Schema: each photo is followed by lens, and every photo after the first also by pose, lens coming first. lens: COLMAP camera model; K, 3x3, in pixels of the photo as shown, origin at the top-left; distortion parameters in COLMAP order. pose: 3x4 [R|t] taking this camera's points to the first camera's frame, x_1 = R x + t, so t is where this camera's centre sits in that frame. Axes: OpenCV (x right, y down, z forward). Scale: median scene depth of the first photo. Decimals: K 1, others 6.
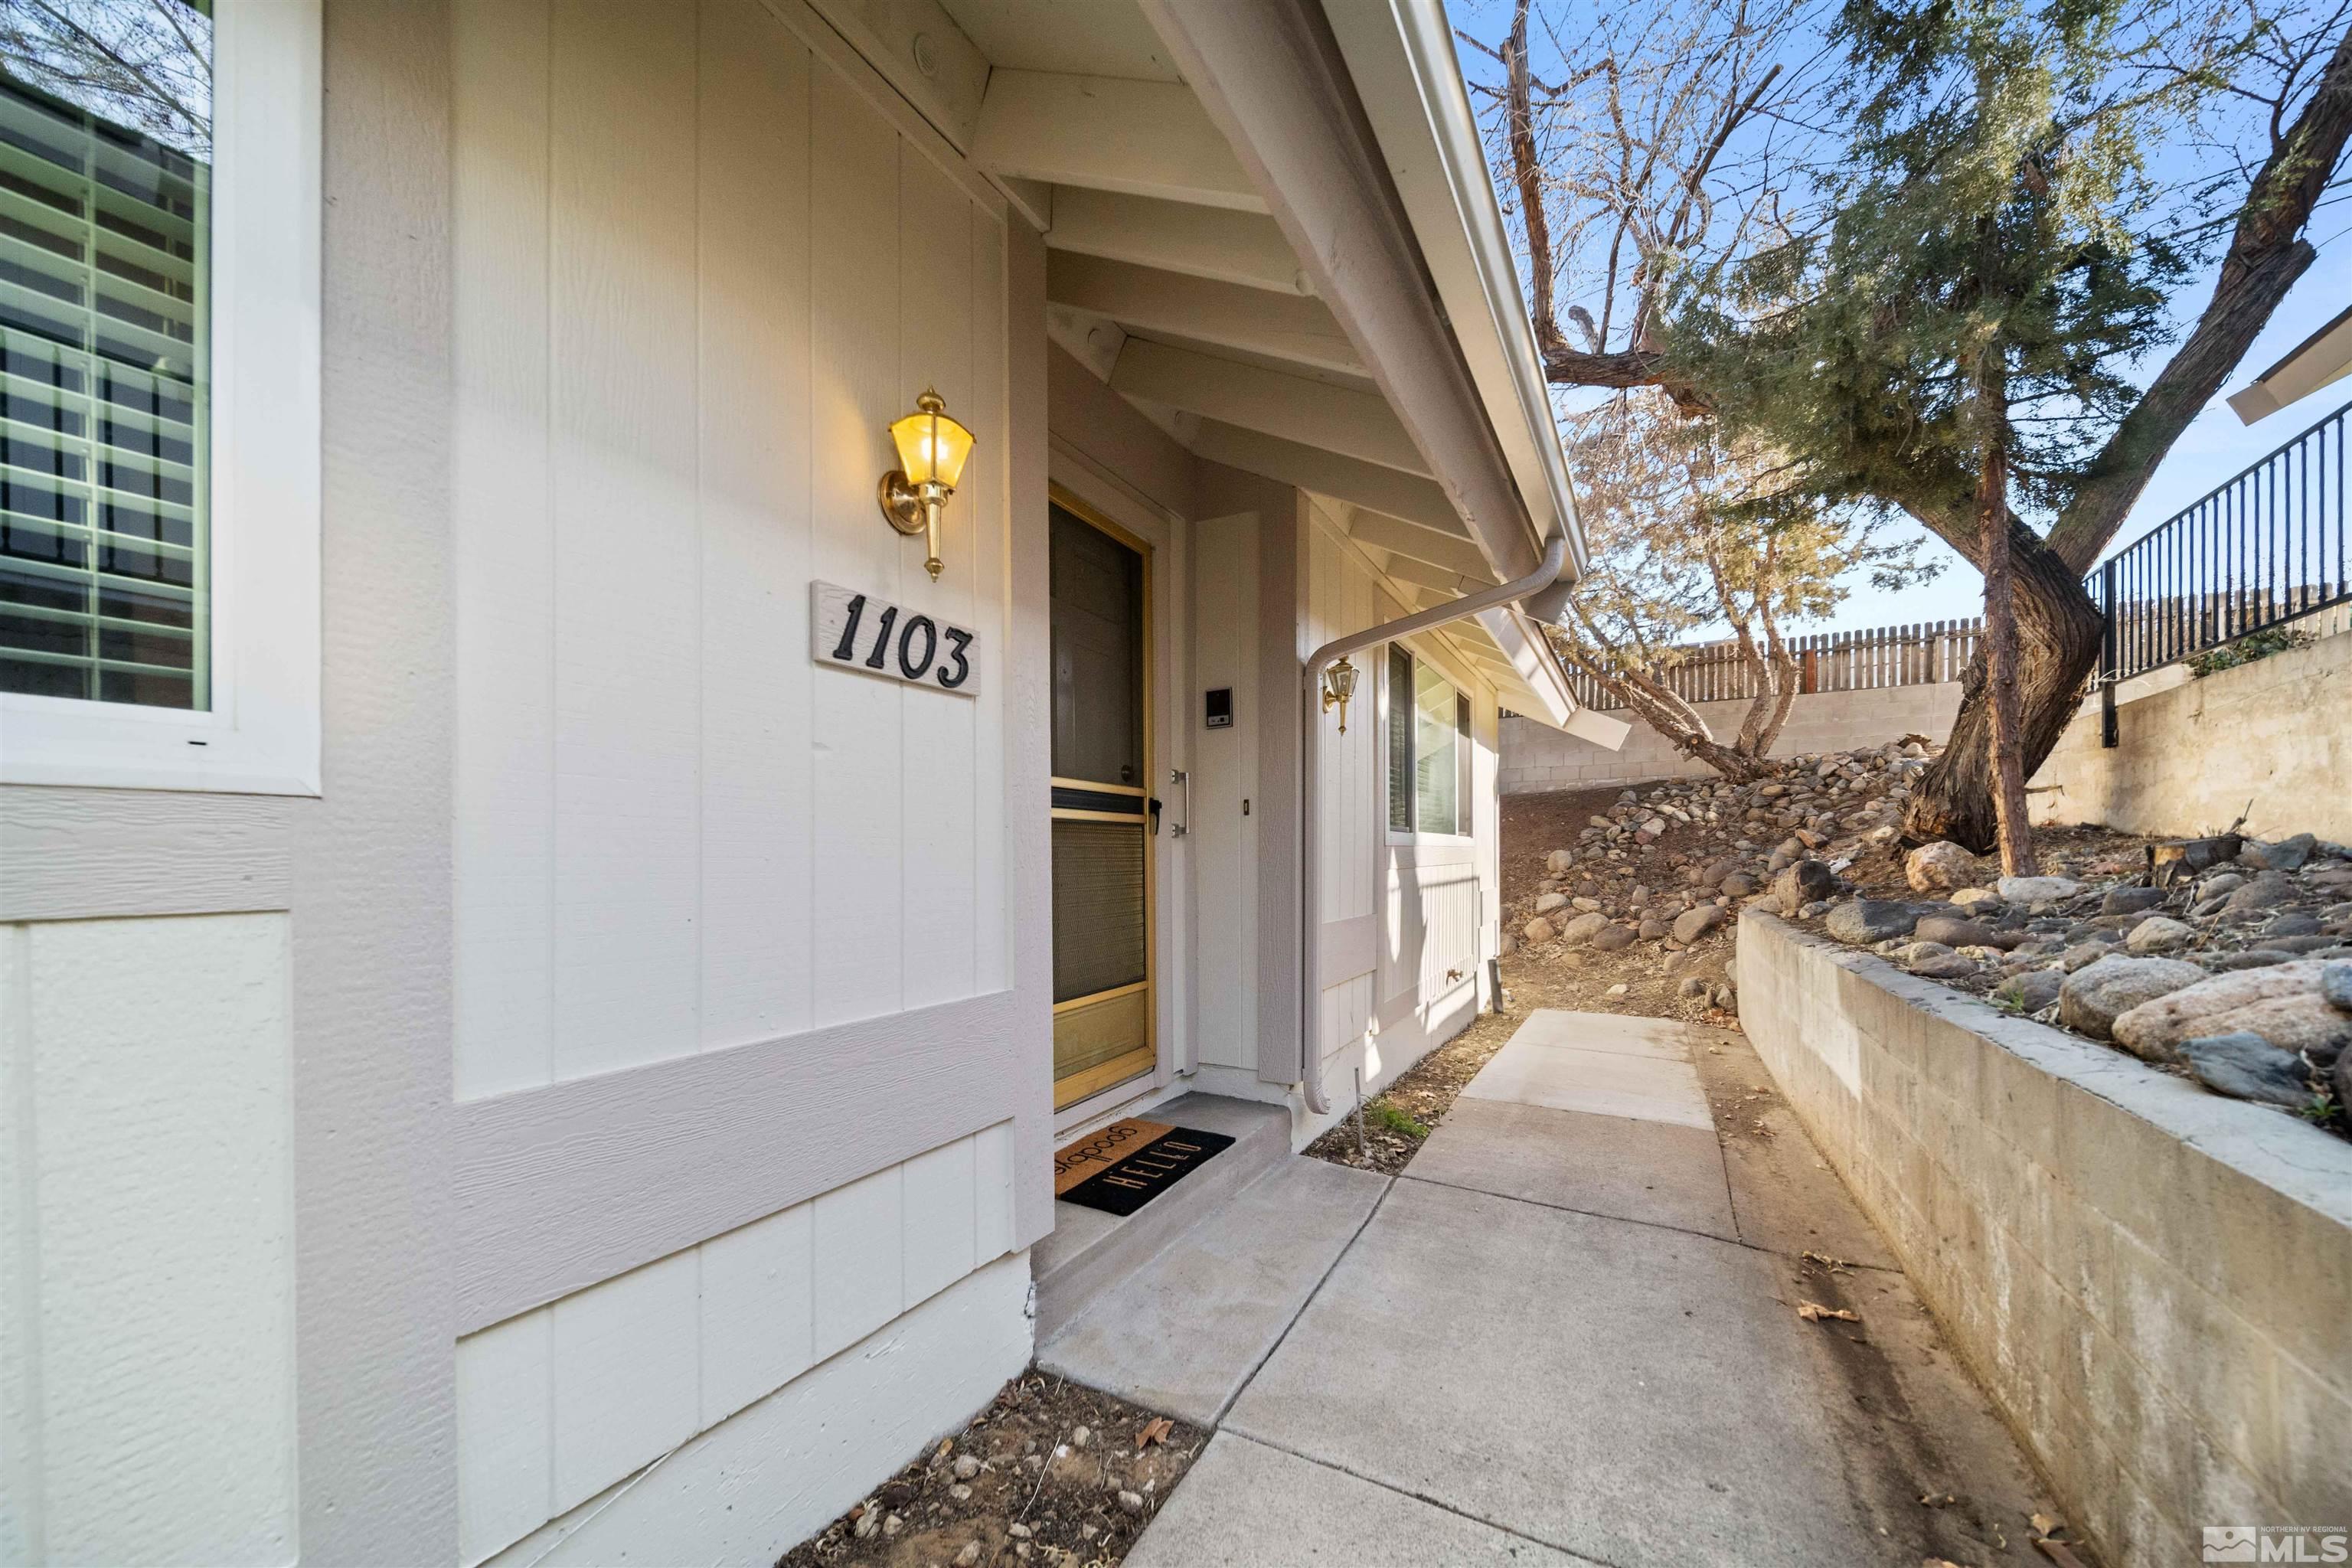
lens RADIAL K [[836.2, 0, 1183.4], [0, 836.2, 856.4], [0, 0, 1]] dist [-0.000290, -0.001130]
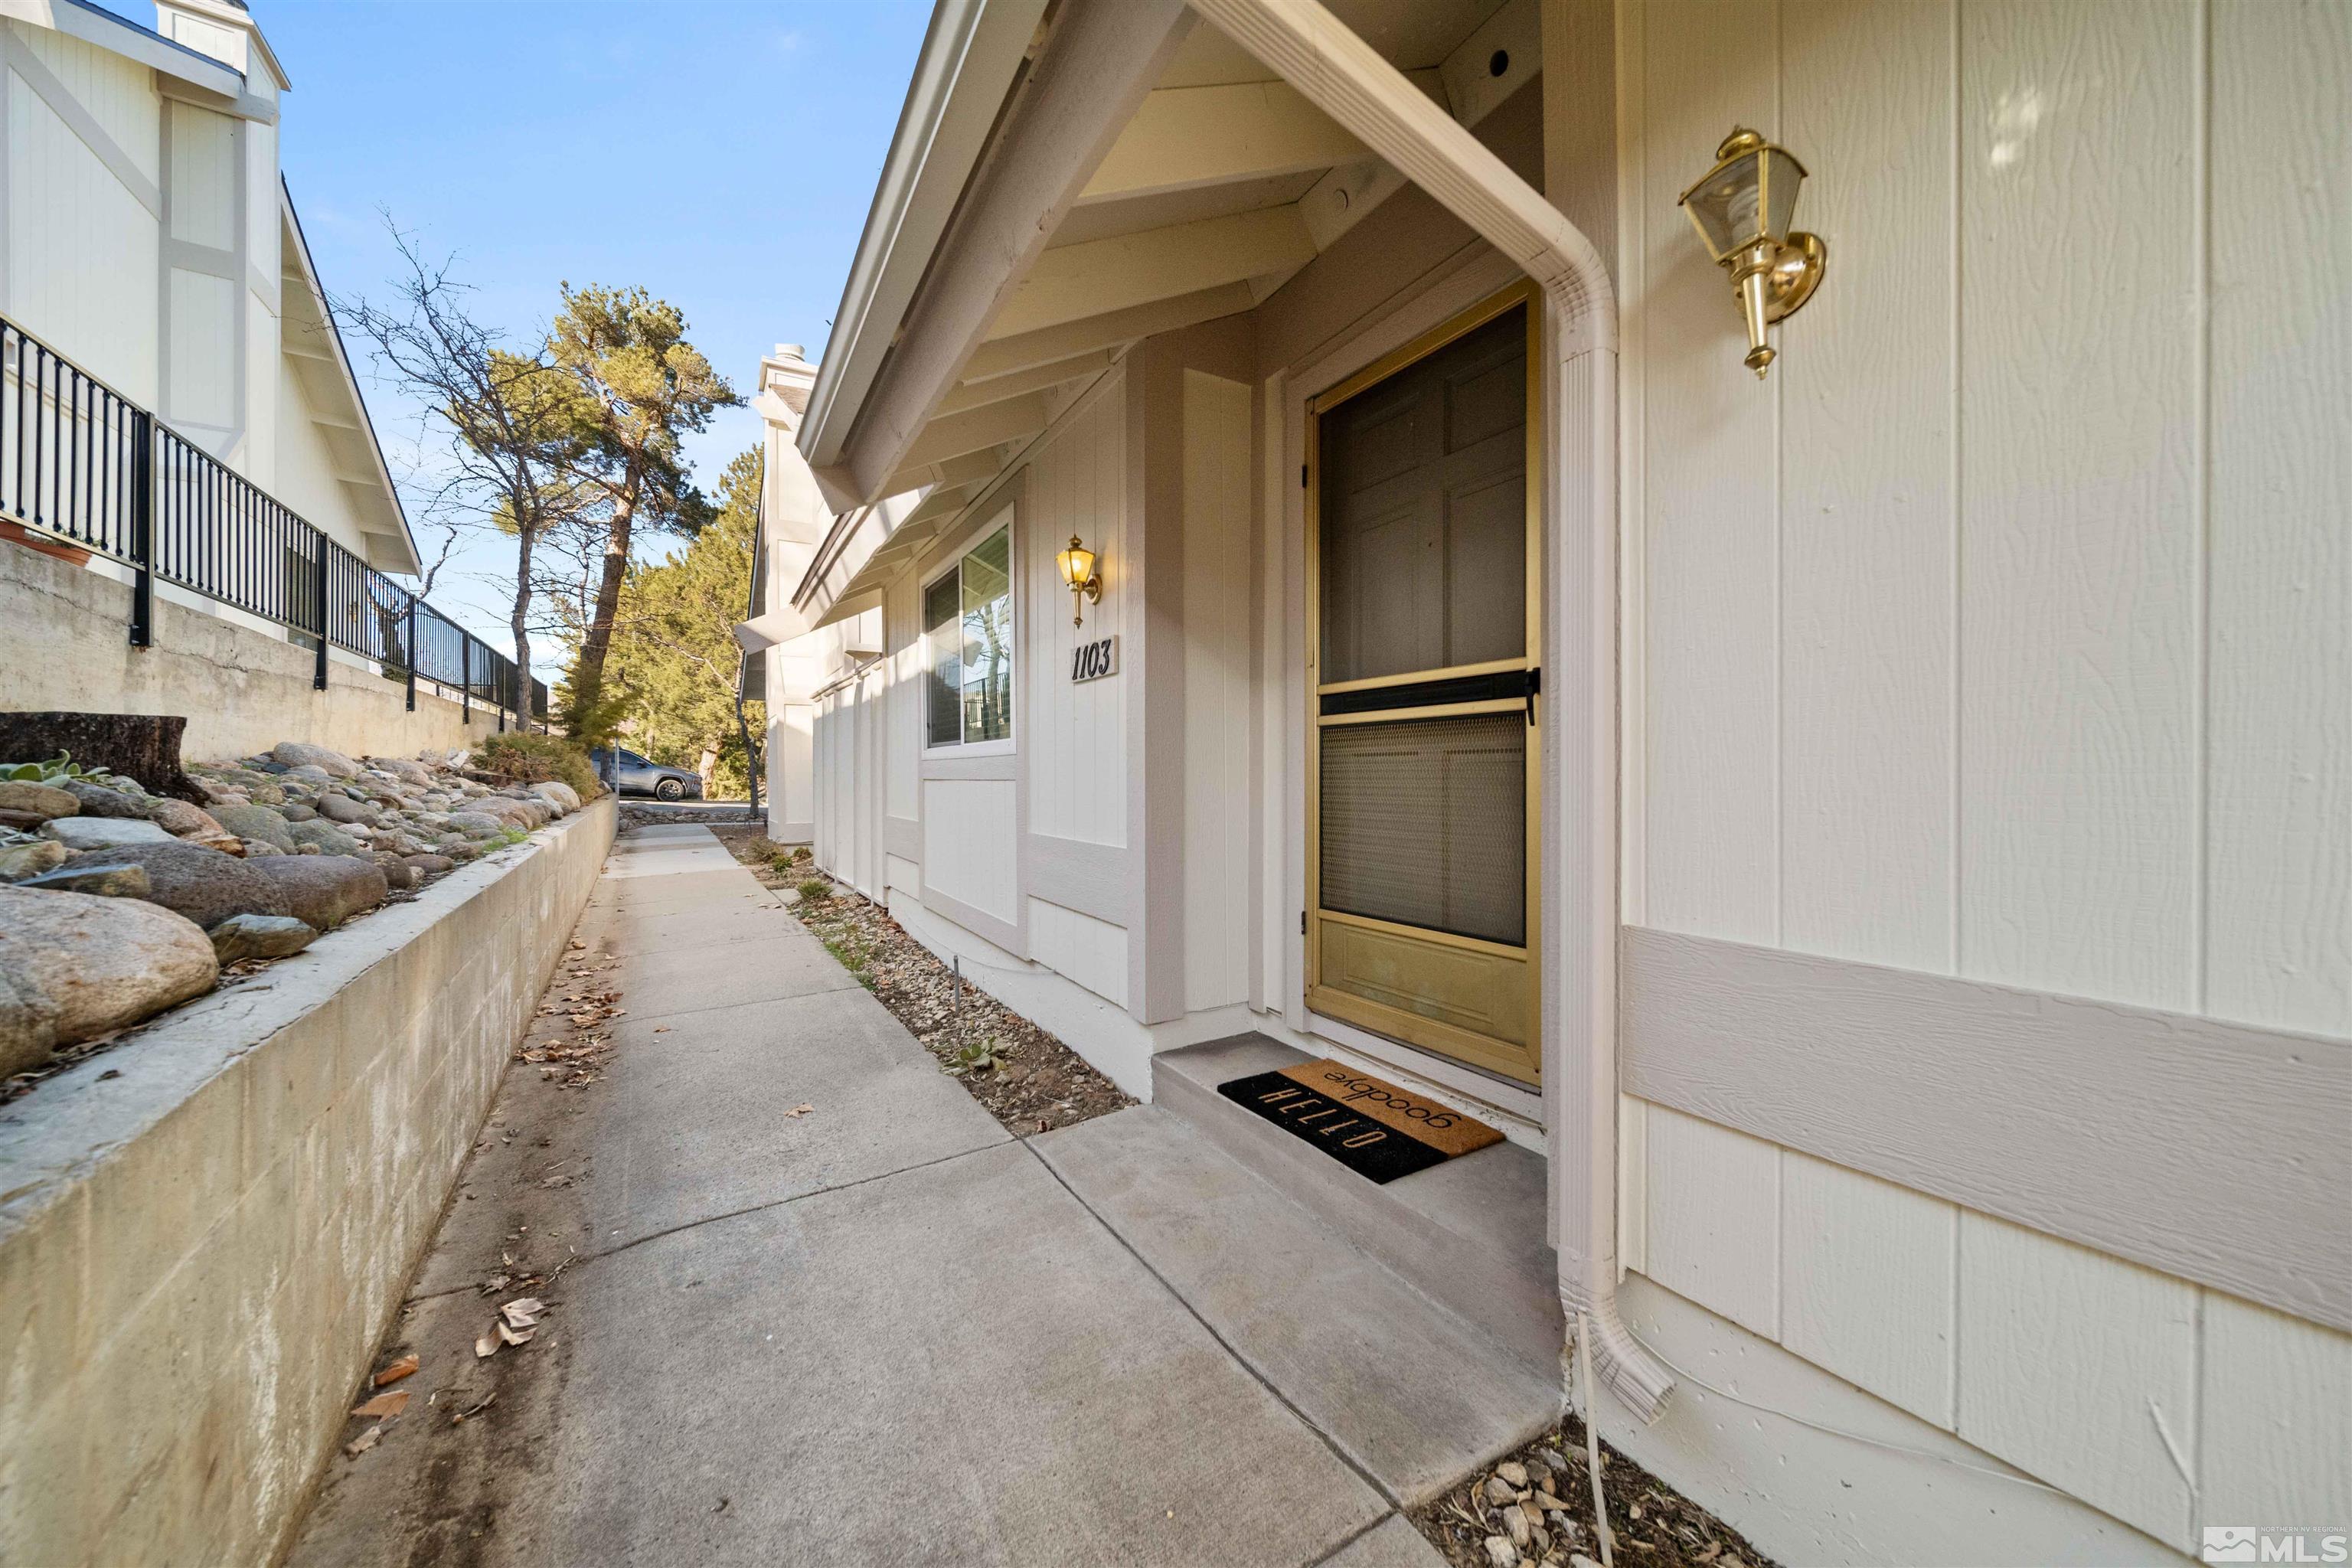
lens RADIAL K [[836.2, 0, 1177.3], [0, 836.2, 777.4], [0, 0, 1]] dist [-0.000290, -0.001130]
pose [[-0.493392, 0.009074, -0.869760, 0.828277], [0.006012, 0.999957, 0.007022, 0.009650], [0.869786, -0.001765, -0.493425, 1.363192]]
